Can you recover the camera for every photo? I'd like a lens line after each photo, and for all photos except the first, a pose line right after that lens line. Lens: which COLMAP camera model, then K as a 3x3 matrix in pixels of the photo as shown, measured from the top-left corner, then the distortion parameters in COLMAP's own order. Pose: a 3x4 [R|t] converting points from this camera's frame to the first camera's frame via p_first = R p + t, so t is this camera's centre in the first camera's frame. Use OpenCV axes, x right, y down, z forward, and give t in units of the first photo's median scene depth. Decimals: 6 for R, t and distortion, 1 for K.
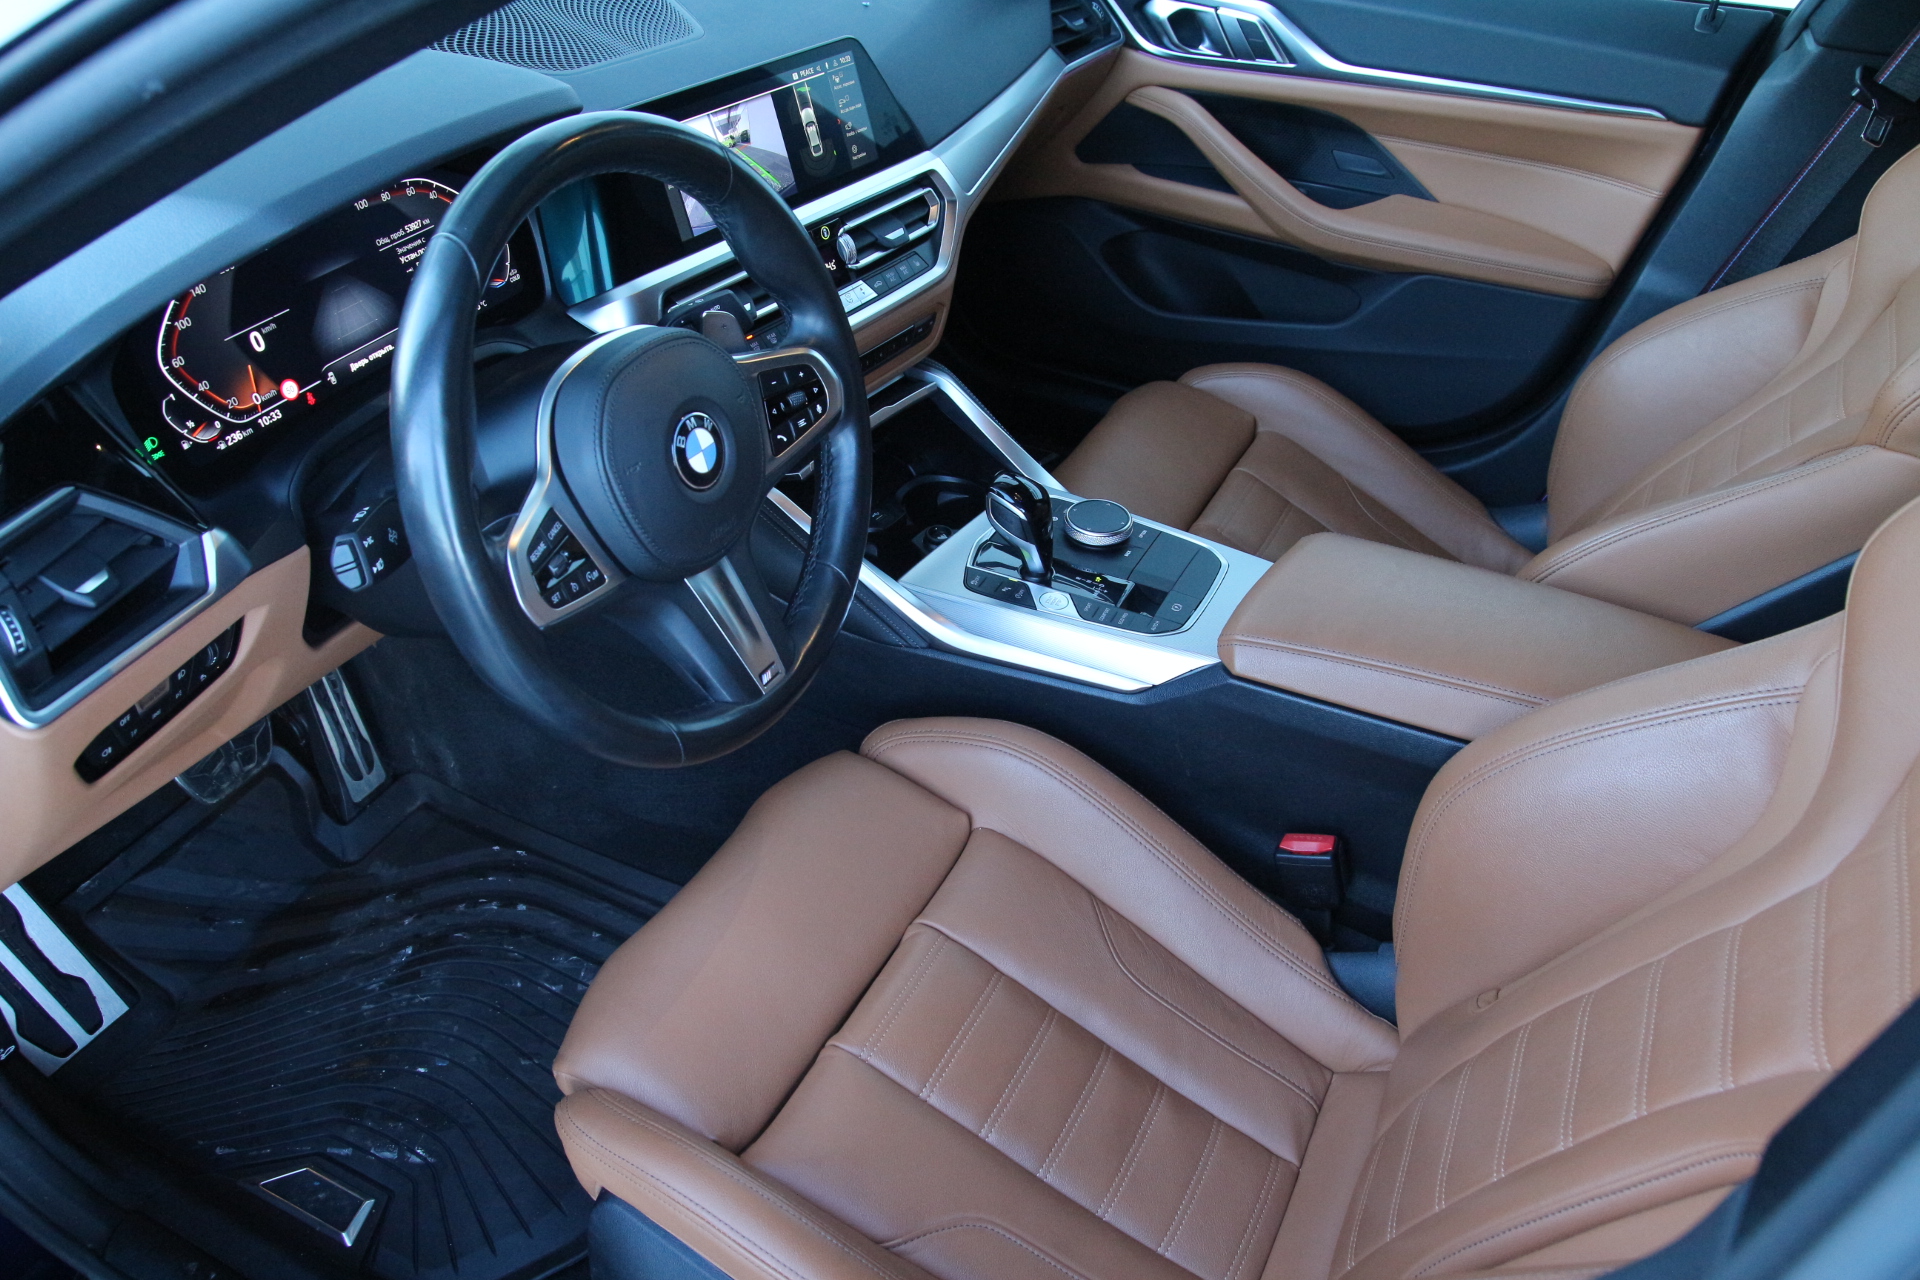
lens RADIAL K [[1480.4, 0, 955.5], [0, 1480.4, 636.4], [0, 0, 1]] dist [-0.097871, 0.017297]
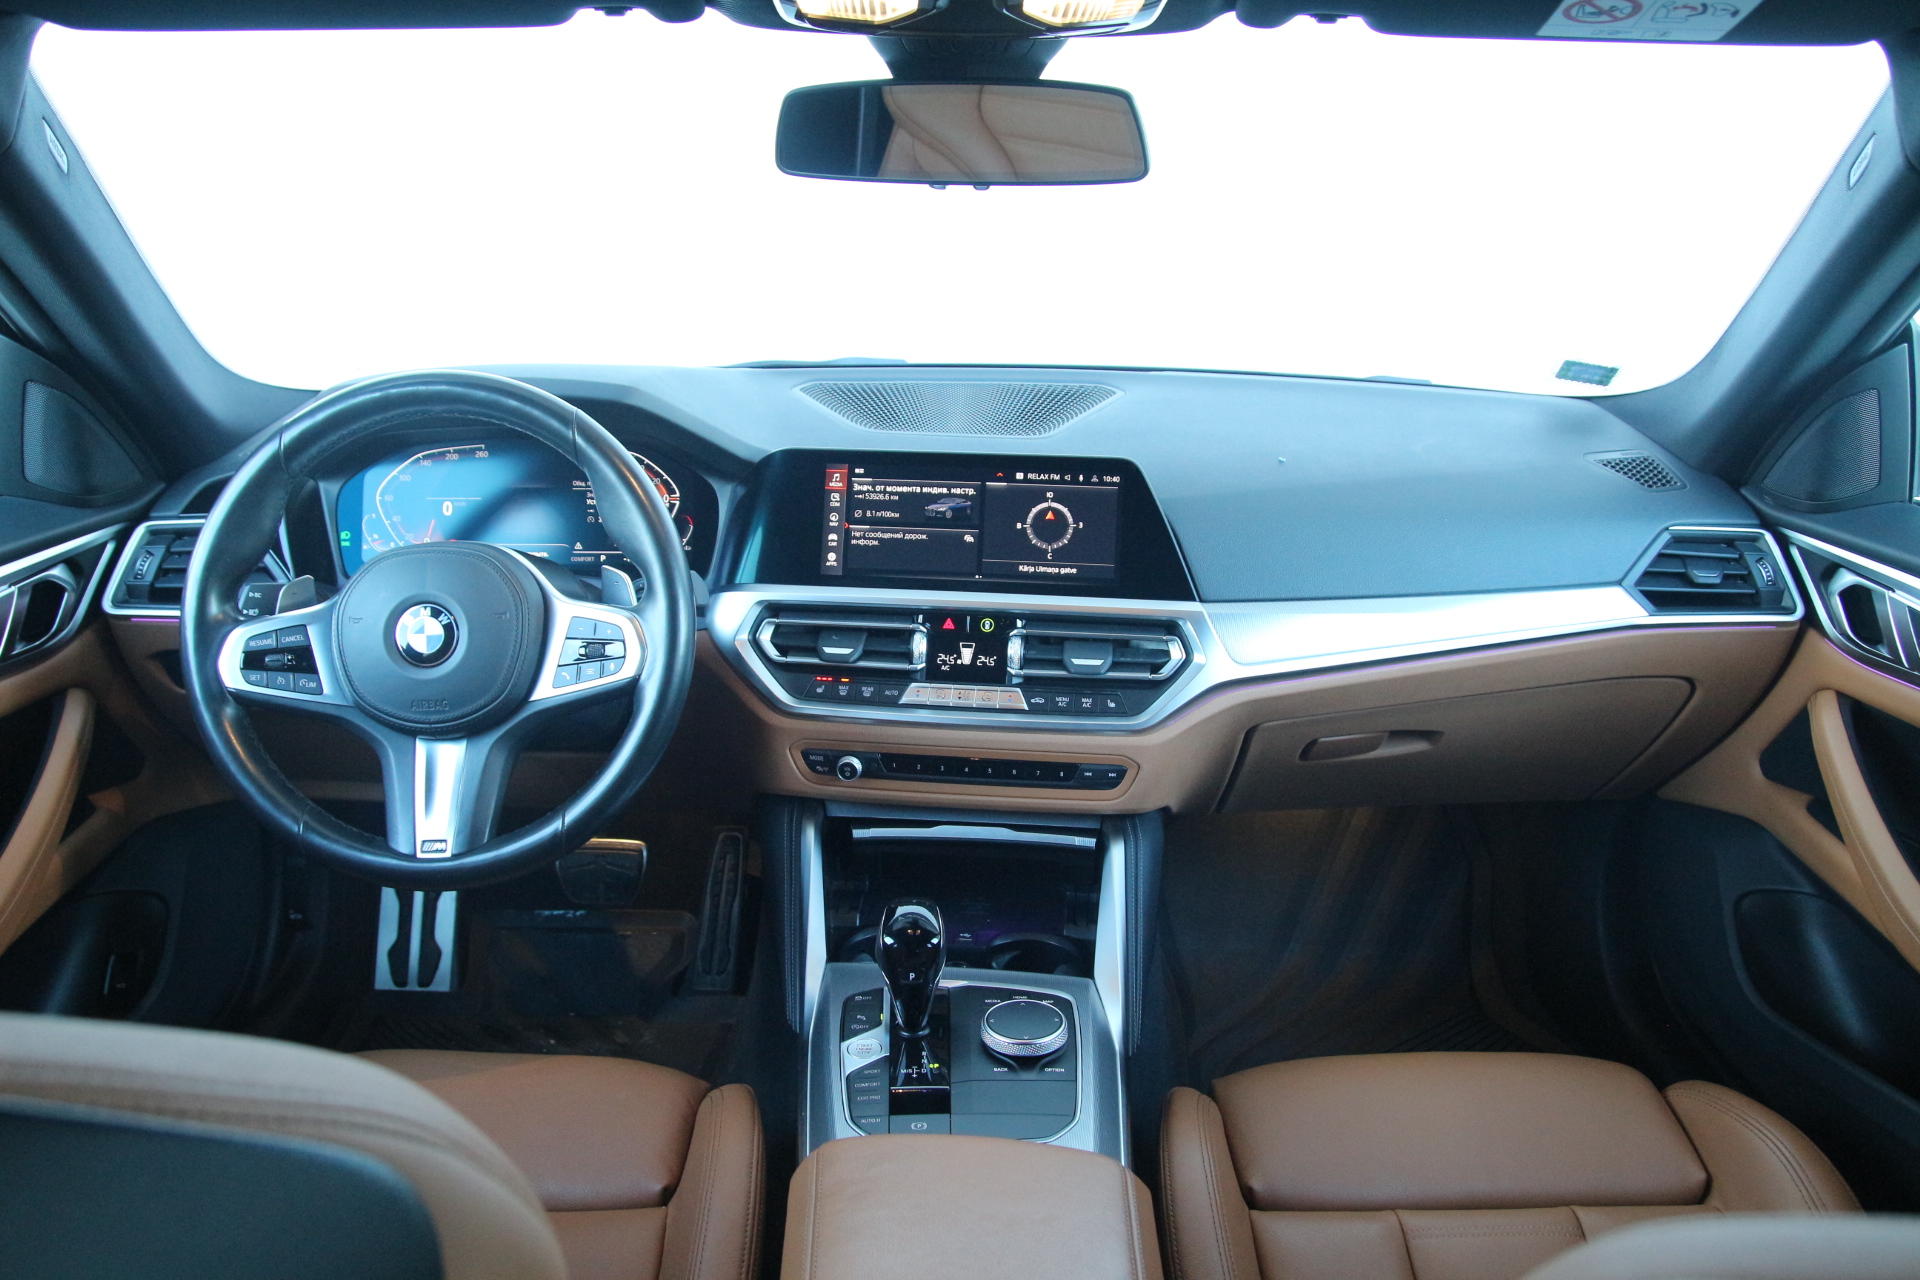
lens RADIAL K [[1480.4, 0, 950.1], [0, 1480.4, 646.8], [0, 0, 1]] dist [-0.097871, 0.017297]
pose [[0.444844, 0.228964, -0.865846, 0.768536], [-0.527171, 0.848488, -0.046469, -0.206891], [0.724020, 0.477120, 0.498148, 0.505752]]
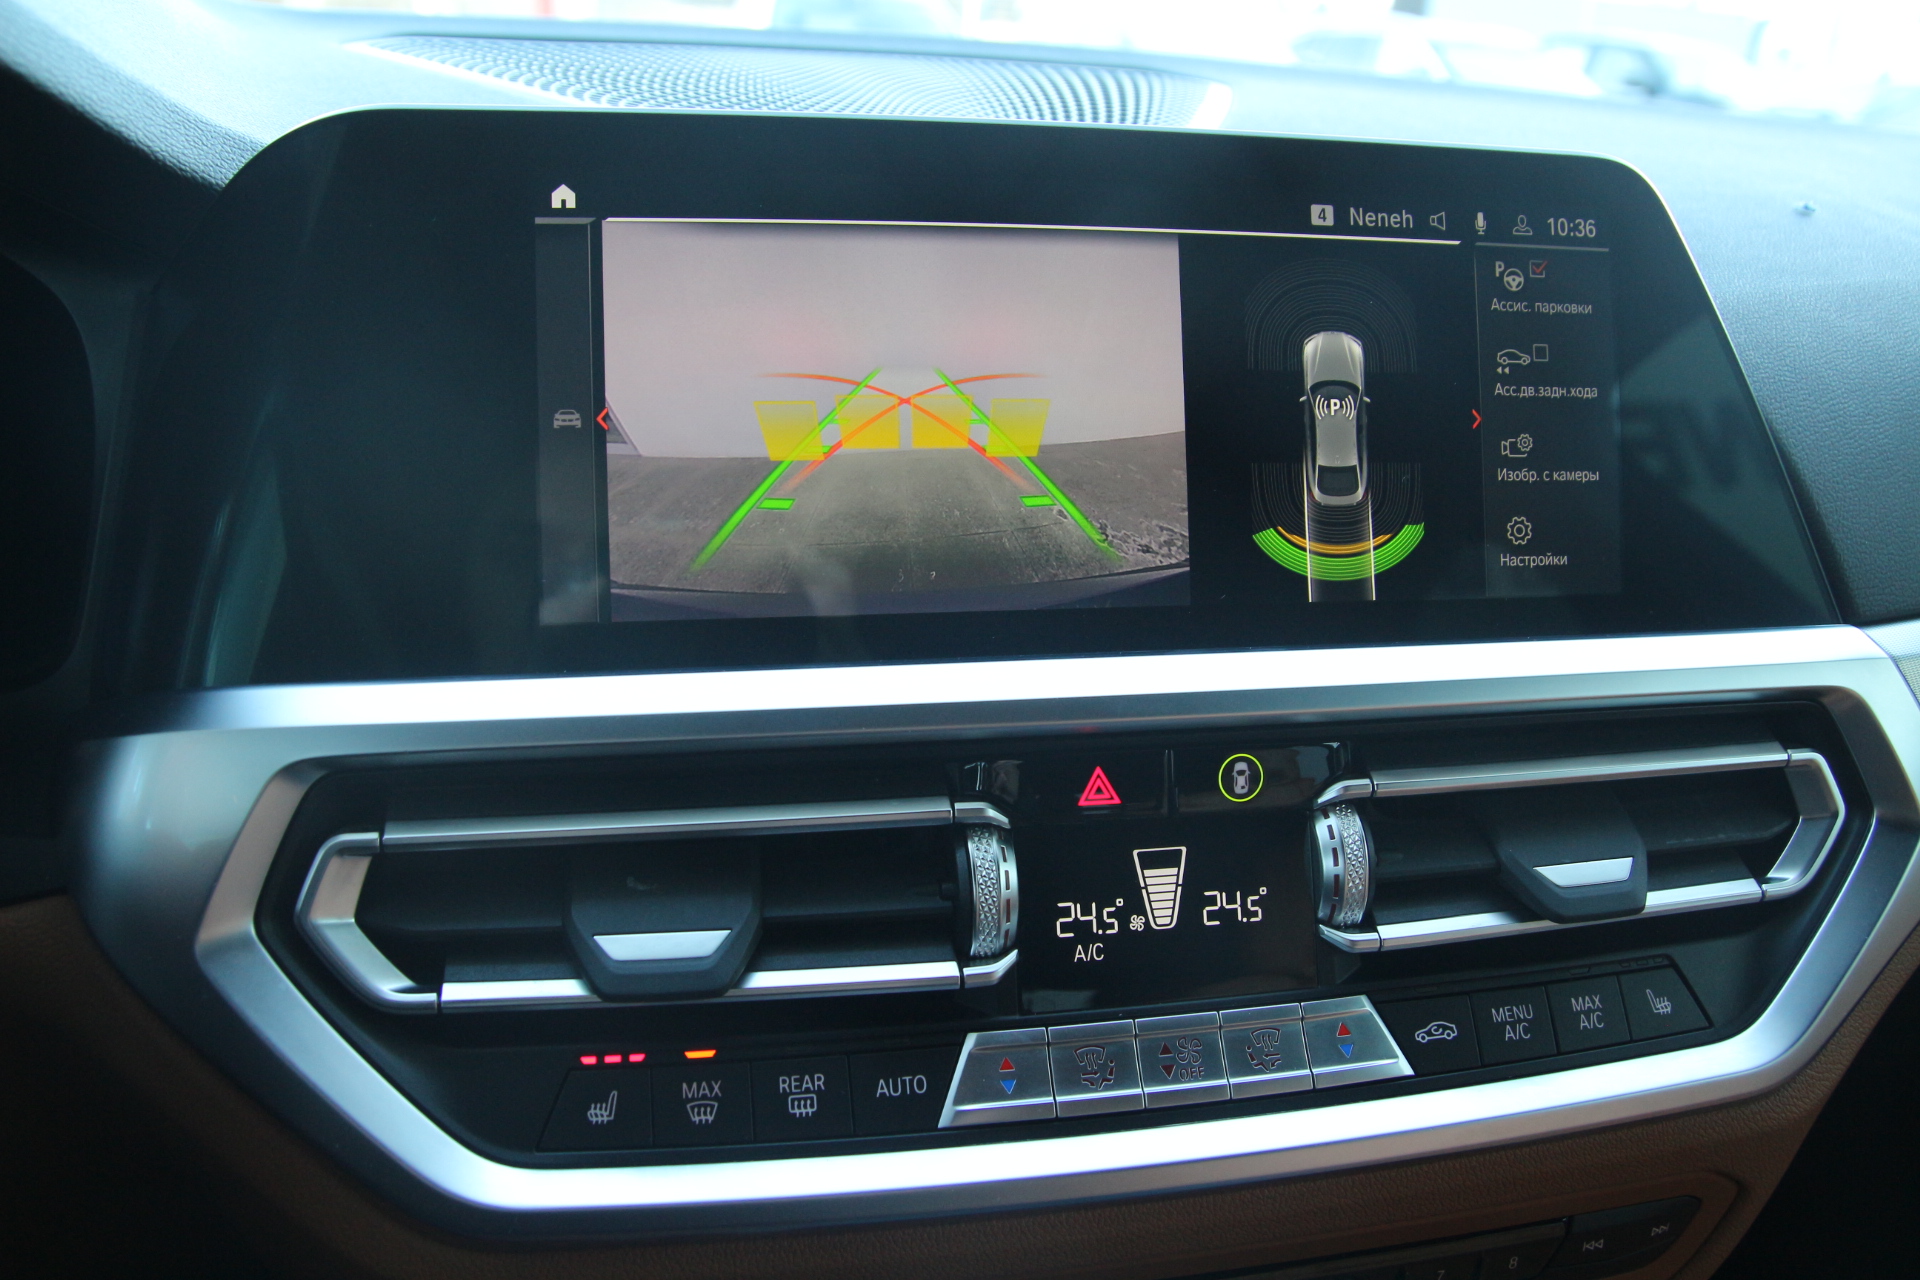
lens RADIAL K [[1480.4, 0, 964.7], [0, 1480.4, 627.9], [0, 0, 1]] dist [-0.097871, 0.017297]
pose [[0.718489, 0.224393, -0.658347, 0.041584], [-0.424205, 0.891480, -0.159102, -0.240414], [0.551202, 0.393587, 0.735707, 0.784785]]
